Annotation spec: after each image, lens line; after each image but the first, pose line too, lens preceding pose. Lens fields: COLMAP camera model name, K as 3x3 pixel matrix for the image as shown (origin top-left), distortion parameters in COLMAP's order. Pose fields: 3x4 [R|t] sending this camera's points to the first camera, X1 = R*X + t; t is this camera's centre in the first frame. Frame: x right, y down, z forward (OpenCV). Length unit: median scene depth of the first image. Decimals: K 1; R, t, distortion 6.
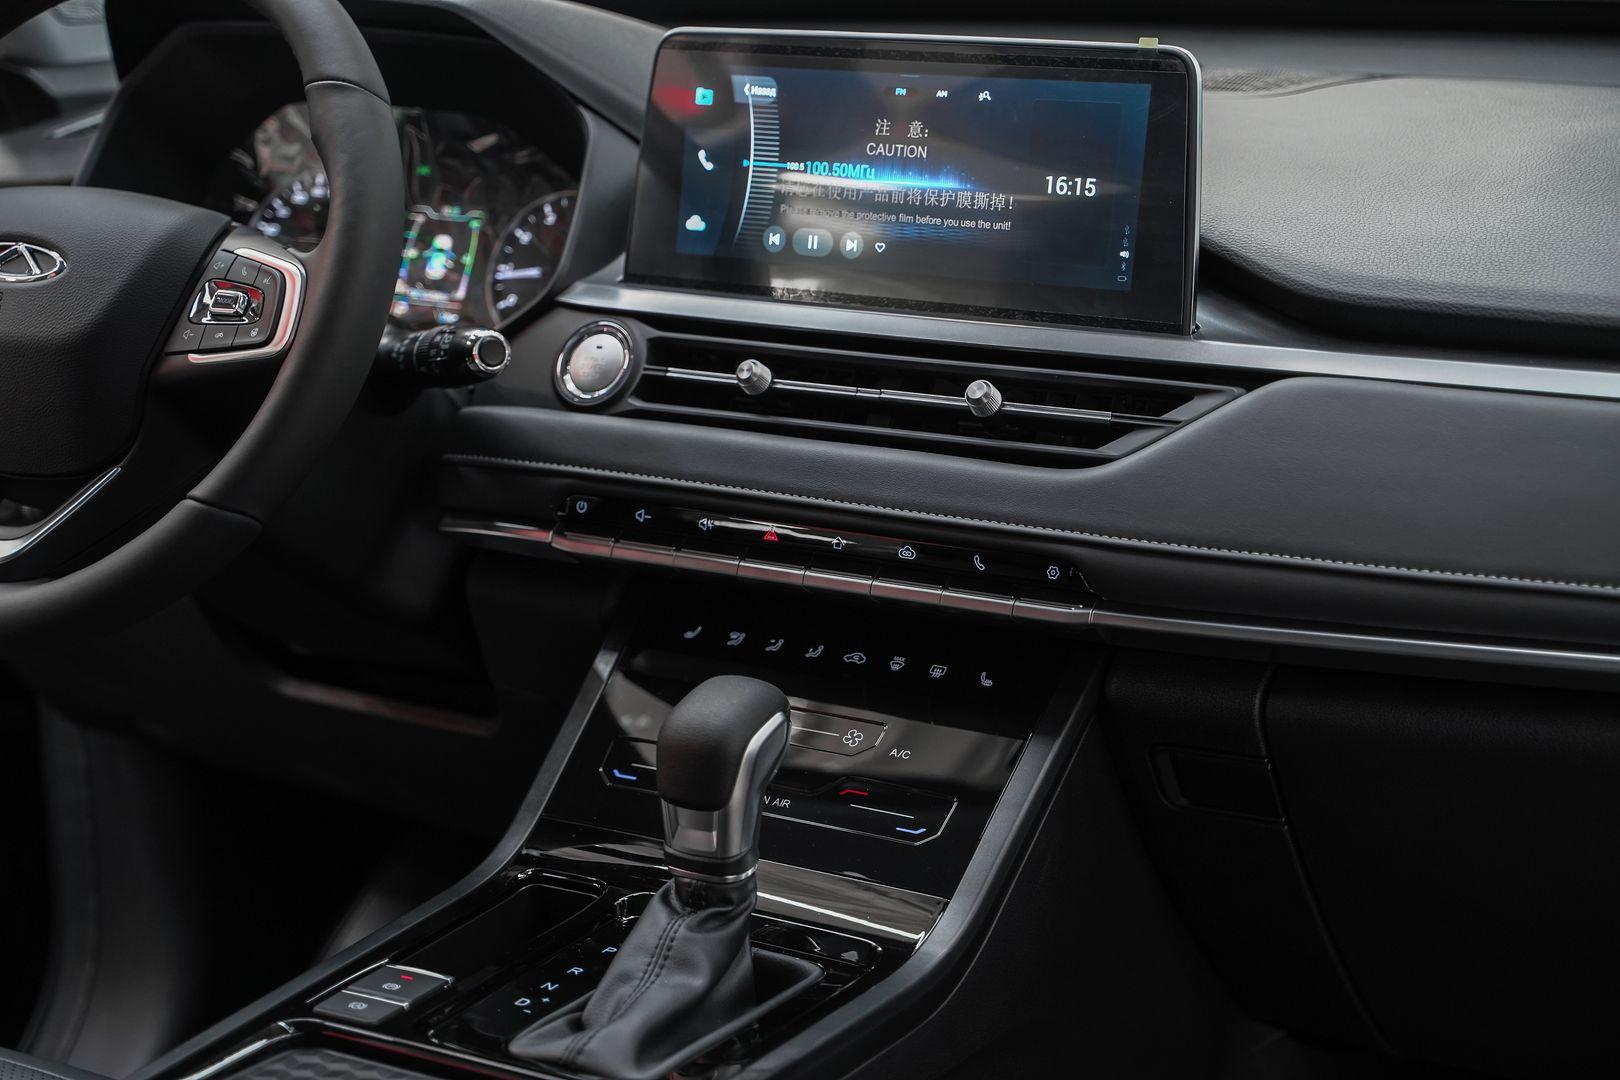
lens RADIAL K [[2908.8, 0, 794.8], [0, 2908.8, 525.9], [0, 0, 1]] dist [0.236208, 0.000000]
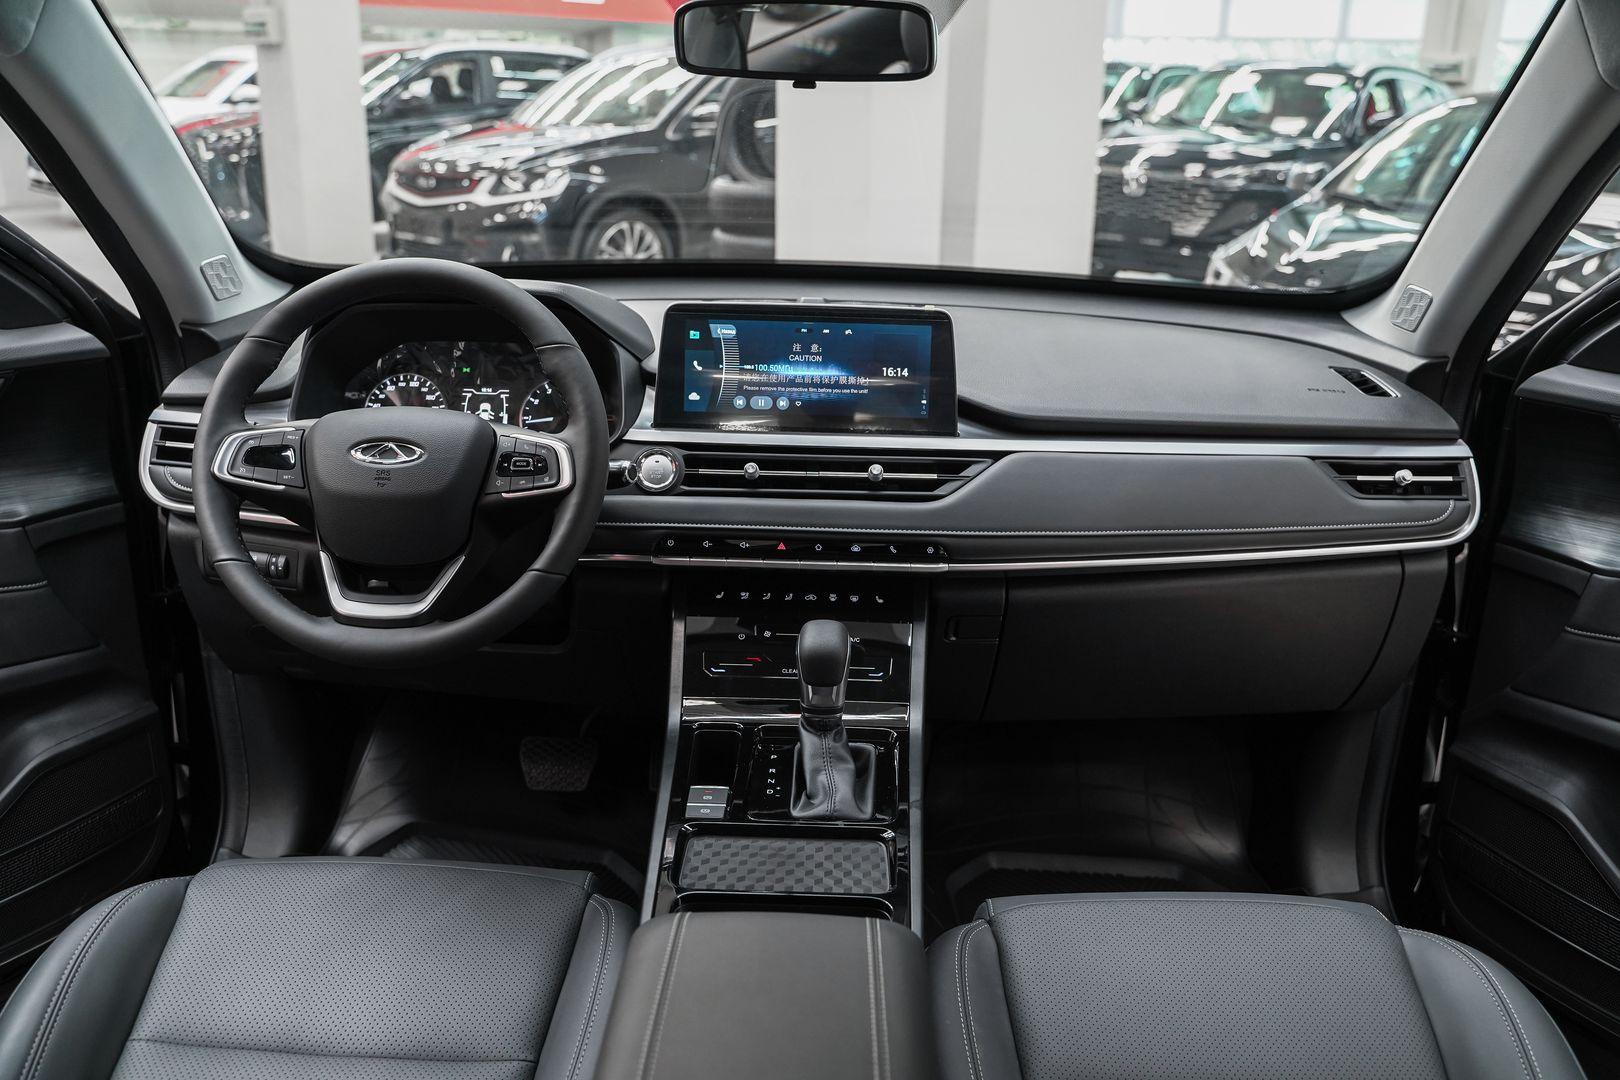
lens RADIAL K [[1308.5, 0, 805.8], [0, 1308.5, 533.7], [0, 0, 1]] dist [-0.095378, 0.060816]
pose [[0.867801, -0.128410, 0.480034, -0.438172], [0.091152, 0.990778, 0.100251, -0.097762], [-0.488480, -0.043241, 0.871503, 0.168731]]
